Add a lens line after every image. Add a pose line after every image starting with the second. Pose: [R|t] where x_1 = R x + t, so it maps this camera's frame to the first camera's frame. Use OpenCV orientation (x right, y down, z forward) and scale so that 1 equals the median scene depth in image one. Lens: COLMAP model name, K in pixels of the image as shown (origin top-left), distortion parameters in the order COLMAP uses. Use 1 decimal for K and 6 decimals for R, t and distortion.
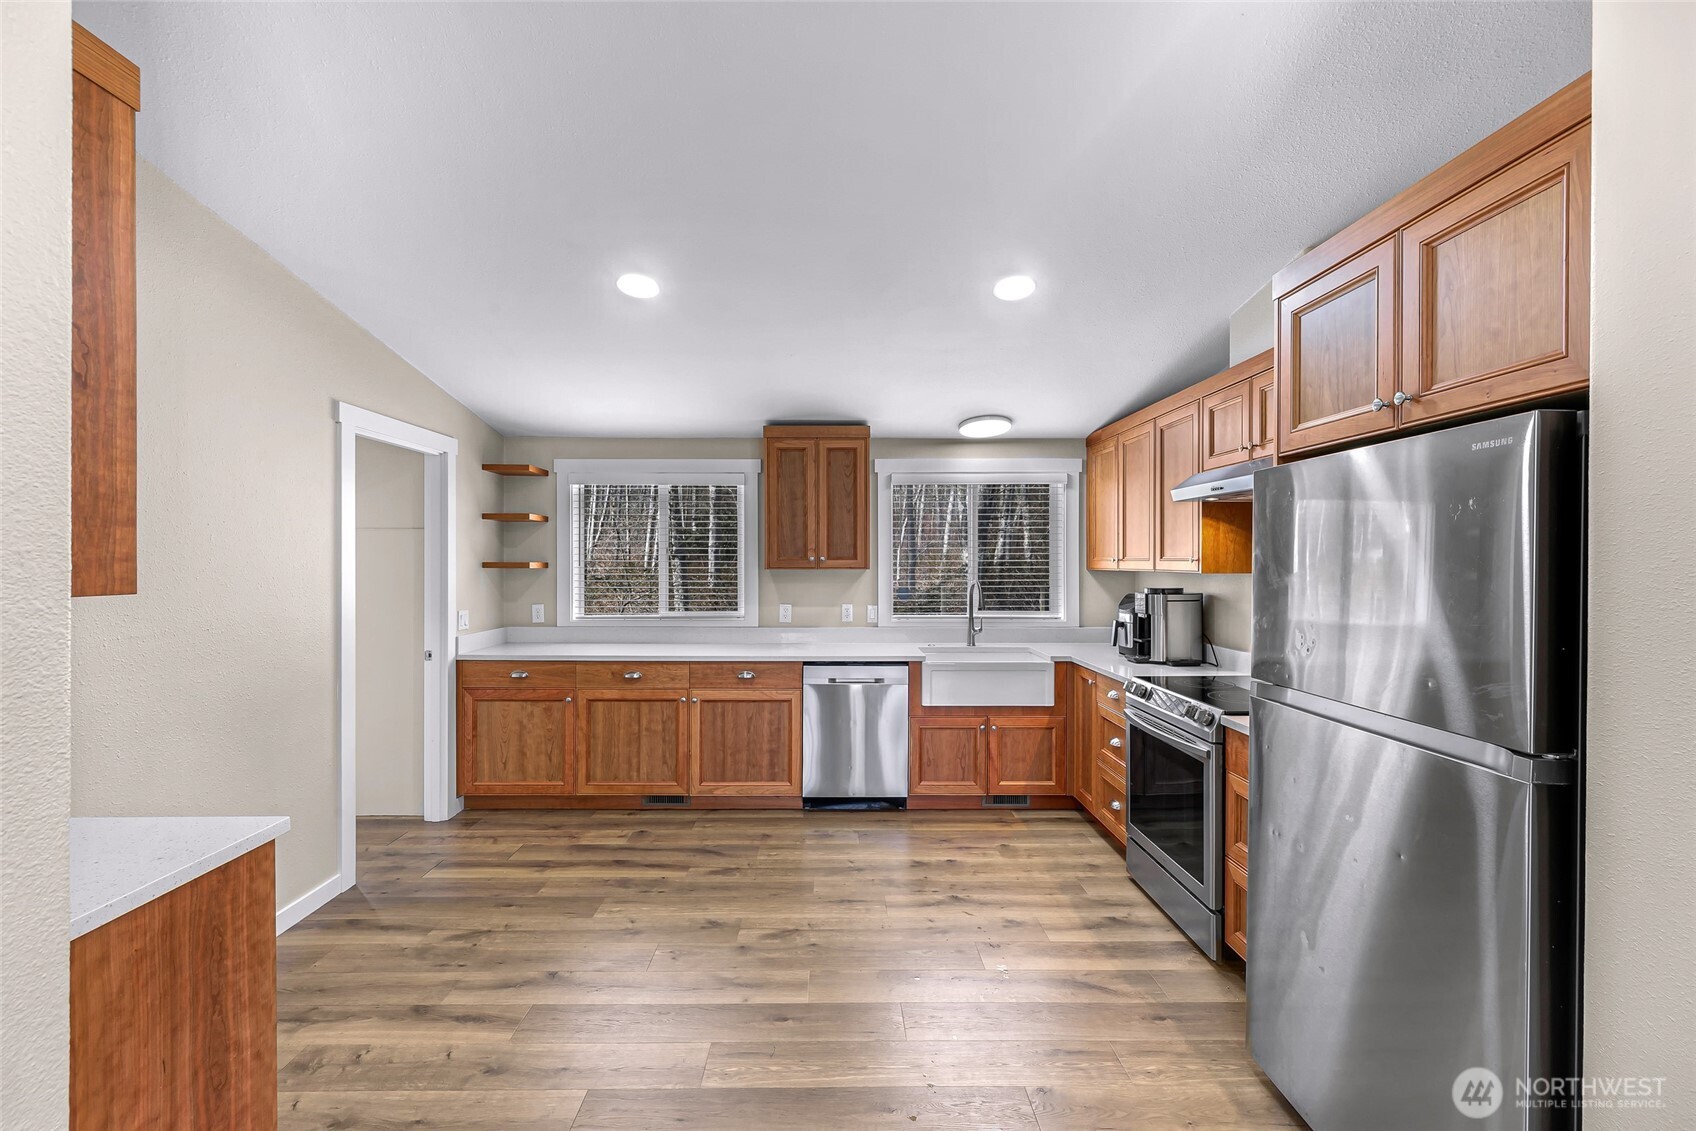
lens RADIAL K [[727.9, 0, 845.8], [0, 727.9, 565.9], [0, 0, 1]] dist [0.001524, 0.000153]
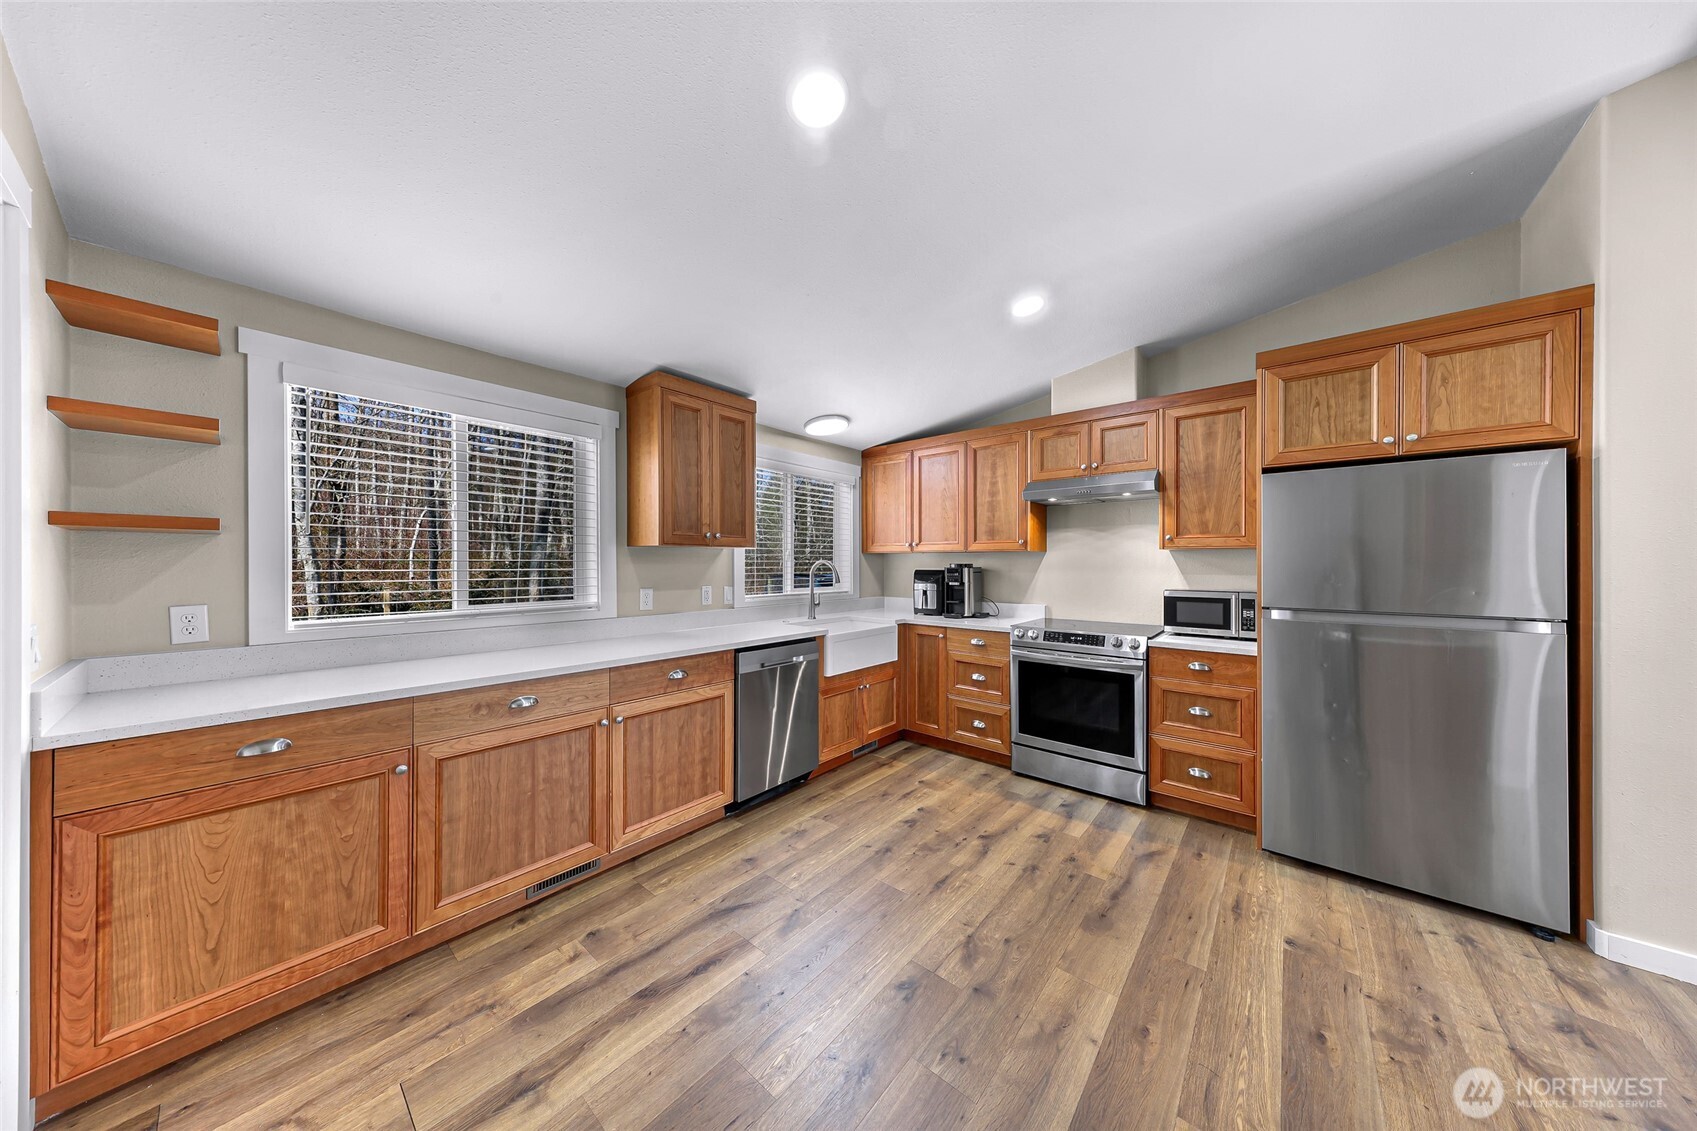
lens RADIAL K [[531.3, 0, 847.9], [0, 531.3, 564.3], [0, 0, 1]] dist [0.004563, 0.000137]
pose [[0.657665, -0.001876, 0.753308, -0.457441], [0.003872, 0.999992, -0.000890, 0.029808], [-0.753300, 0.003502, 0.657667, 0.473931]]
